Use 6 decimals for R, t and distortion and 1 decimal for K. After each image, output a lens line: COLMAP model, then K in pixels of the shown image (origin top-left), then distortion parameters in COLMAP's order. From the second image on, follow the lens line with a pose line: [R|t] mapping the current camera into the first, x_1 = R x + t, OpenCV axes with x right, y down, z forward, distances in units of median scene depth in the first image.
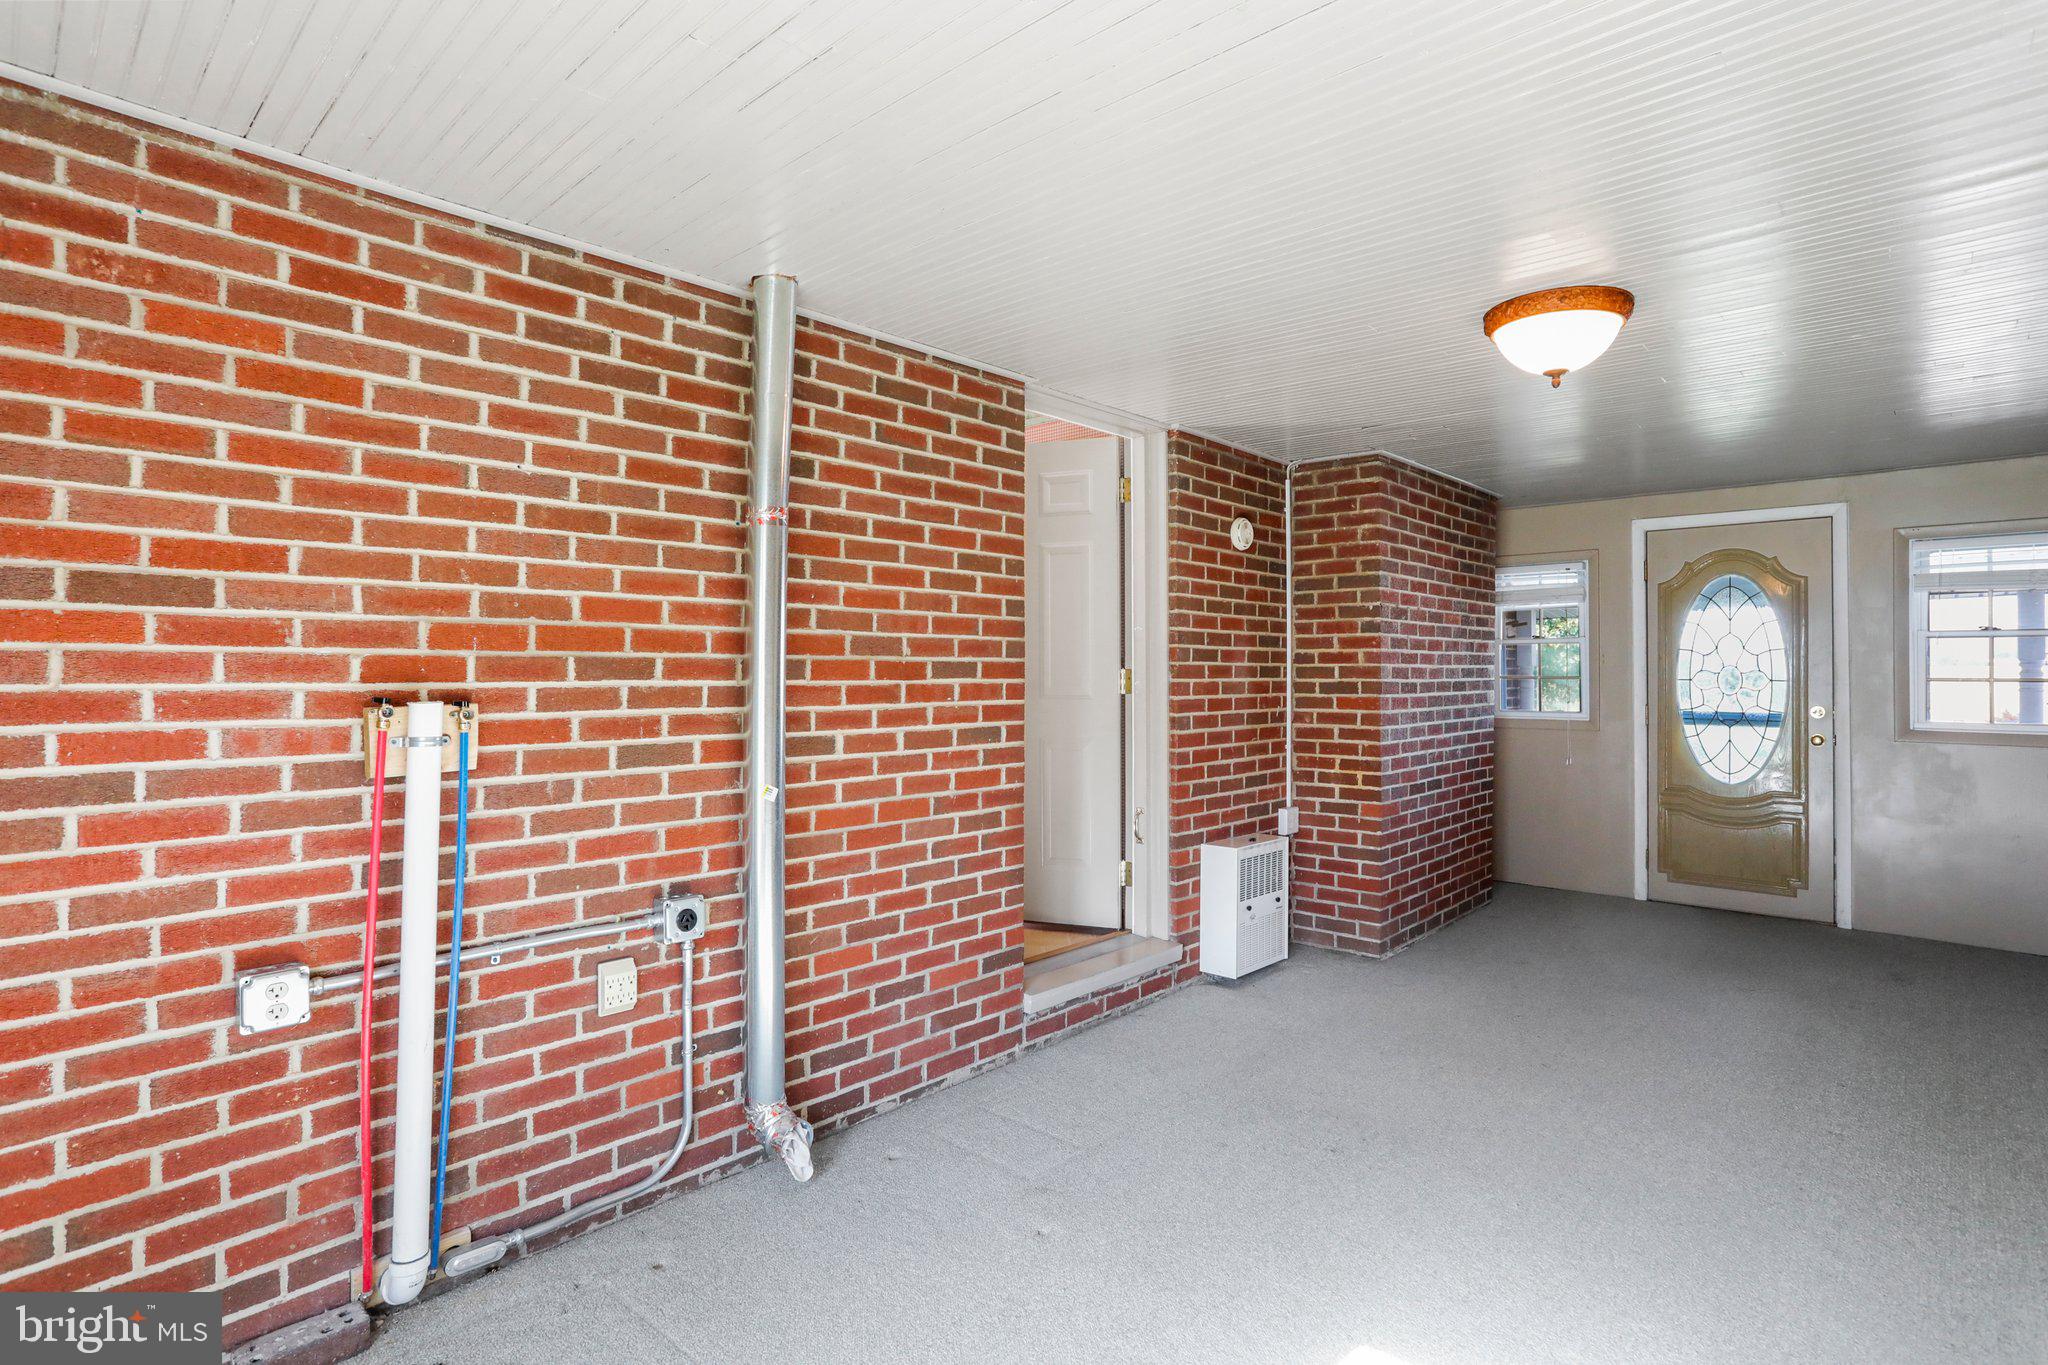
lens RADIAL K [[997.2, 0, 1027.6], [0, 997.2, 680.0], [0, 0, 1]] dist [-0.045487, 0.013998]
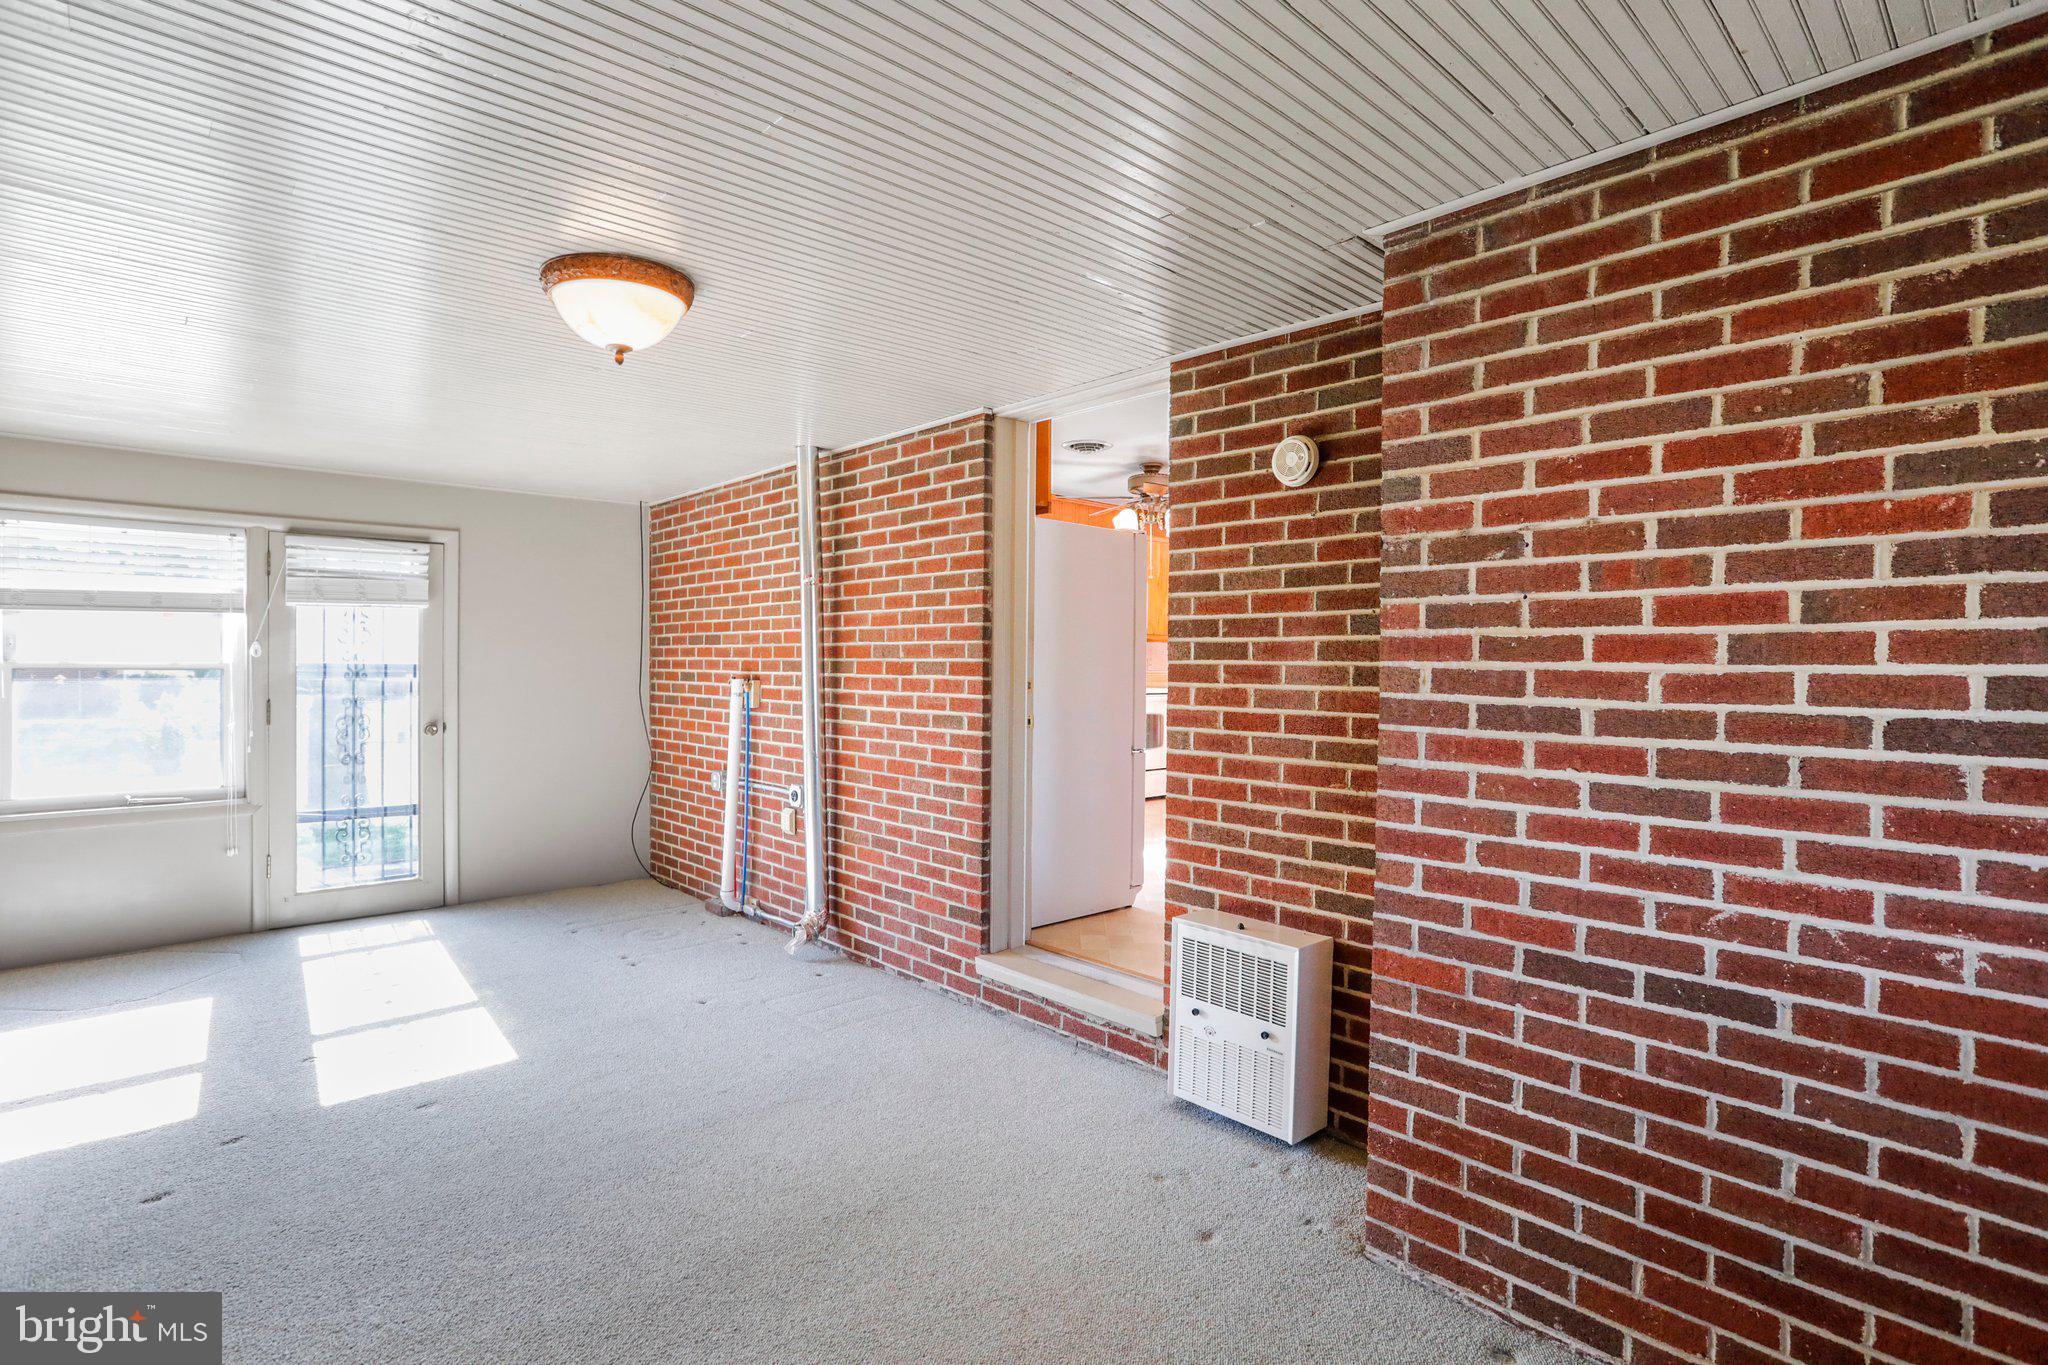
lens RADIAL K [[997.2, 0, 1026.1], [0, 997.2, 671.2], [0, 0, 1]] dist [-0.045487, 0.013998]
pose [[-0.059384, 0.015191, -0.998120, 1.166299], [-0.006839, 0.999855, 0.015625, -0.026428], [0.998212, 0.007754, -0.059272, 1.162530]]
